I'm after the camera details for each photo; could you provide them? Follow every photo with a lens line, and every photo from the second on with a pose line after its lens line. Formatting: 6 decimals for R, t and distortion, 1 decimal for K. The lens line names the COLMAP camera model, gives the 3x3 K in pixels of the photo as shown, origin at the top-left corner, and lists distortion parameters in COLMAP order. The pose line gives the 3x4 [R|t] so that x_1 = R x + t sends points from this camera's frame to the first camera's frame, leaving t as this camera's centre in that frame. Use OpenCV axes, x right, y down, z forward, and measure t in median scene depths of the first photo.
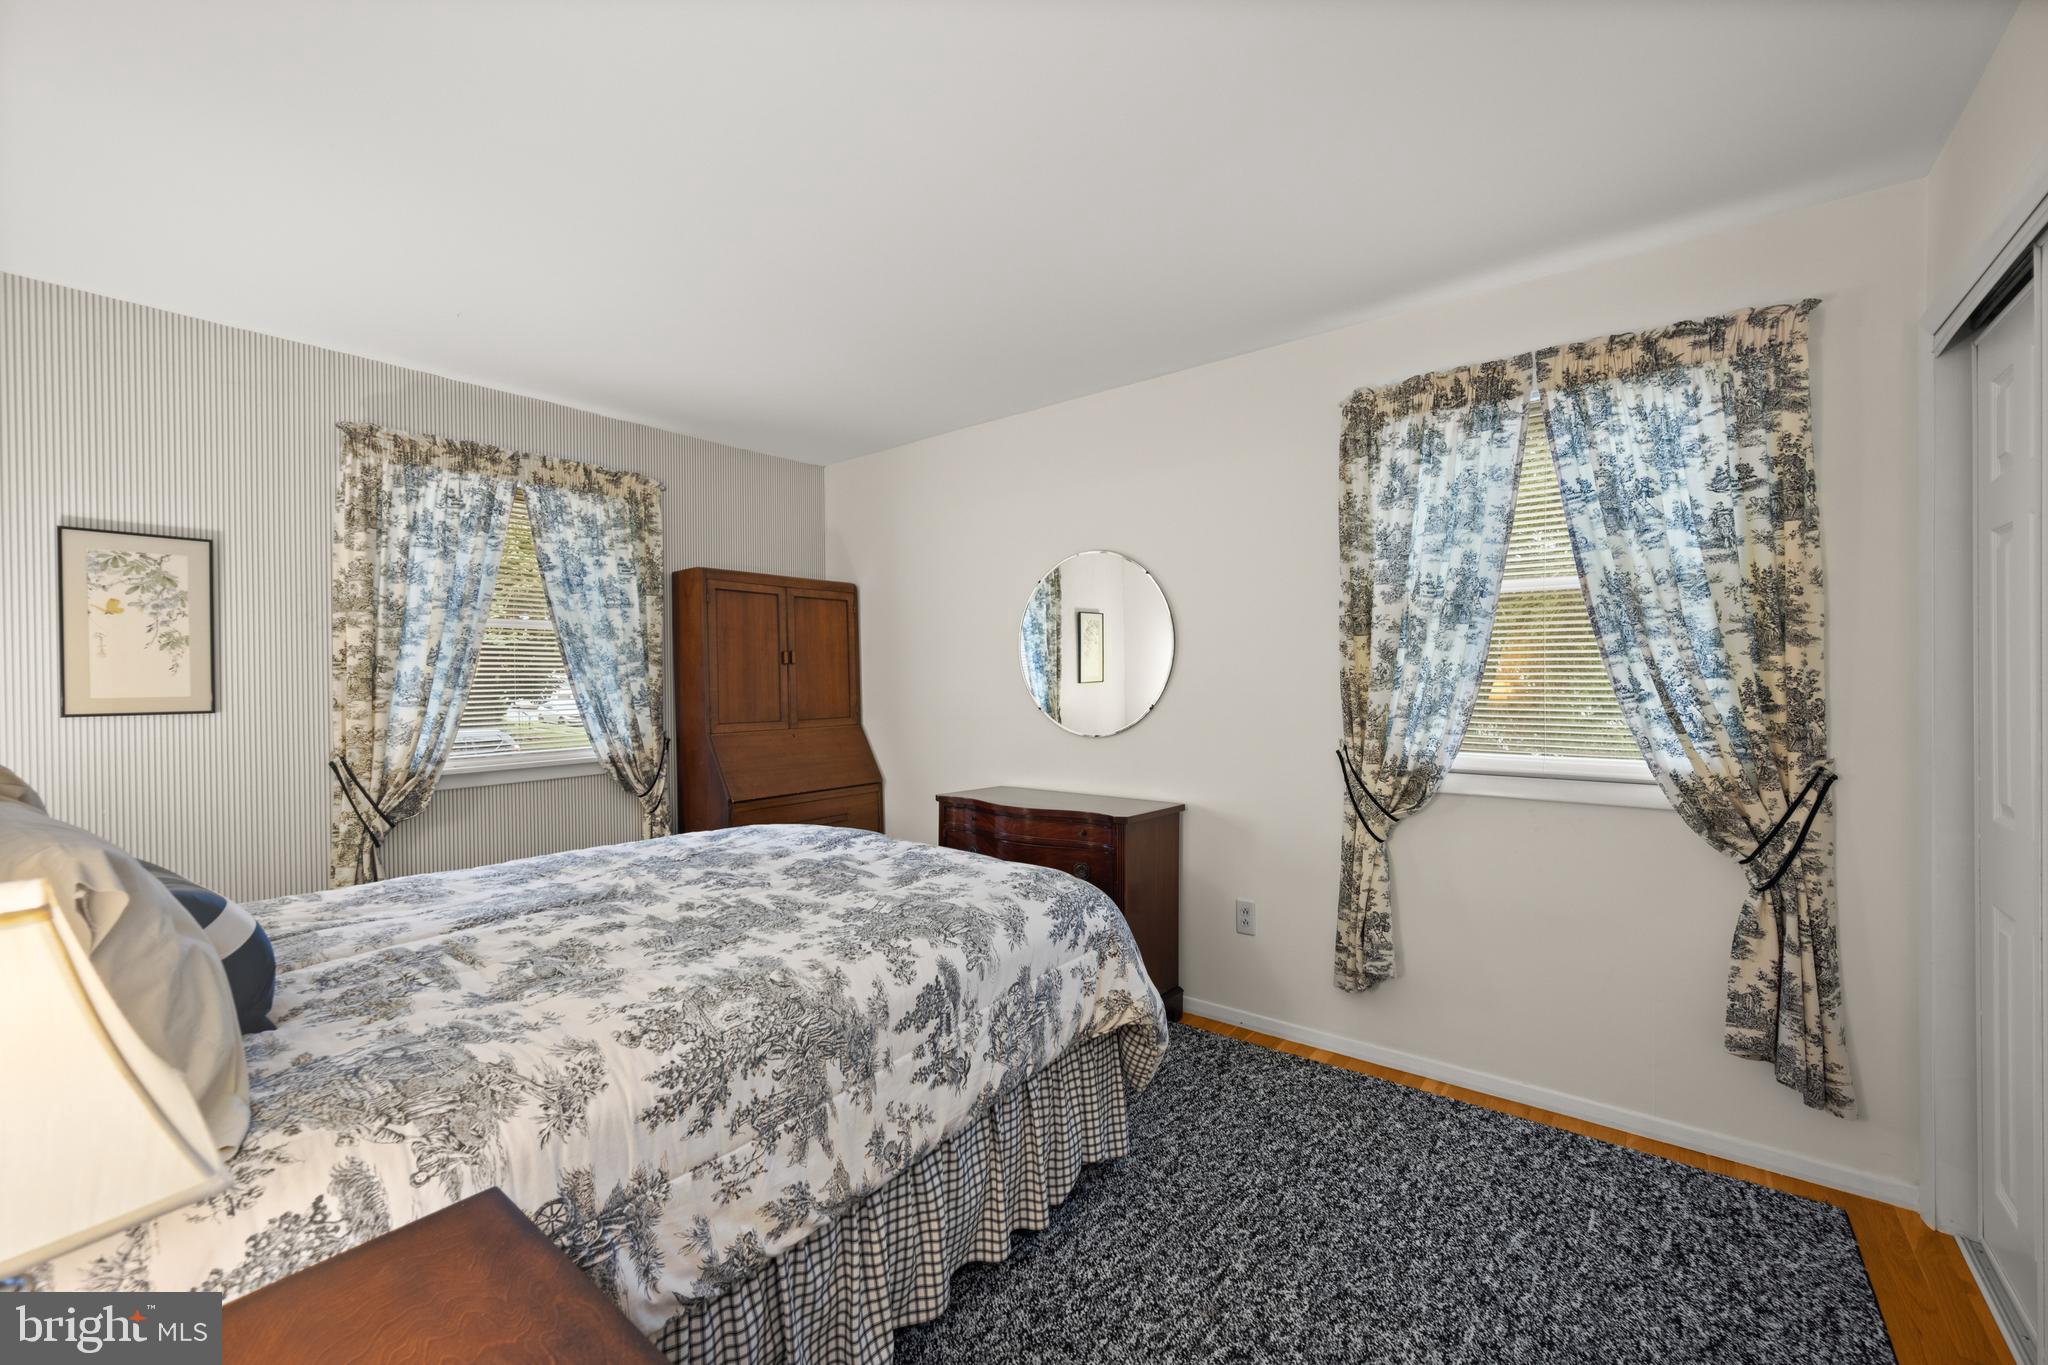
lens RADIAL K [[824.6, 0, 1022.7], [0, 824.6, 695.5], [0, 0, 1]] dist [-0.002234, -0.000518]
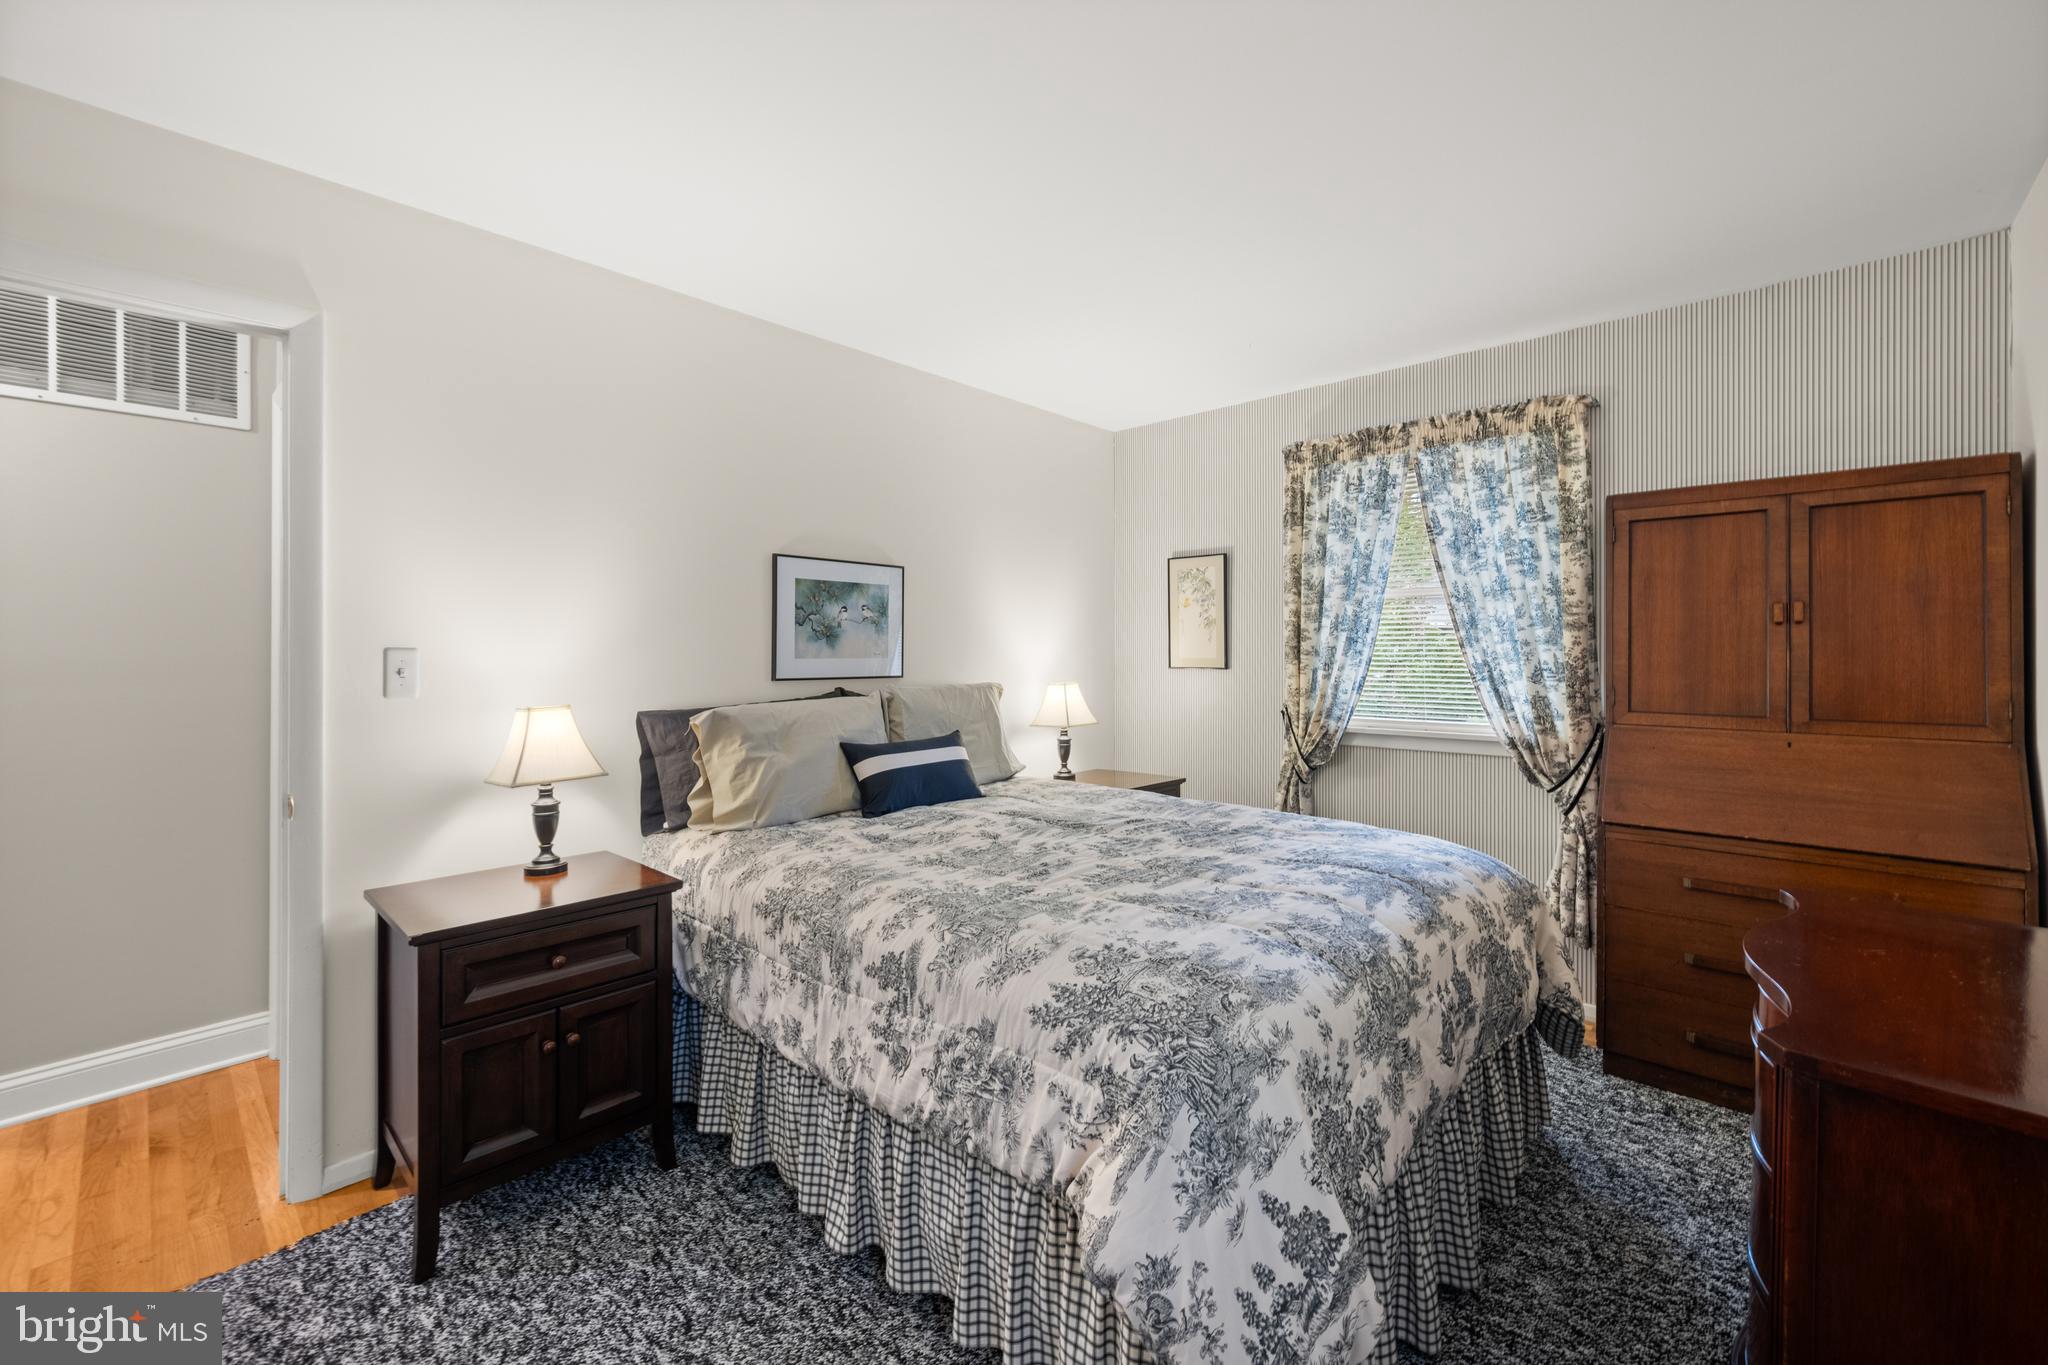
lens RADIAL K [[824.6, 0, 997.3], [0, 824.6, 642.0], [0, 0, 1]] dist [-0.002234, -0.000518]
pose [[-0.091330, -0.000135, -0.995821, 0.488800], [-0.015830, 0.999874, 0.001317, -0.022016], [0.995695, 0.015884, -0.091321, 0.662811]]
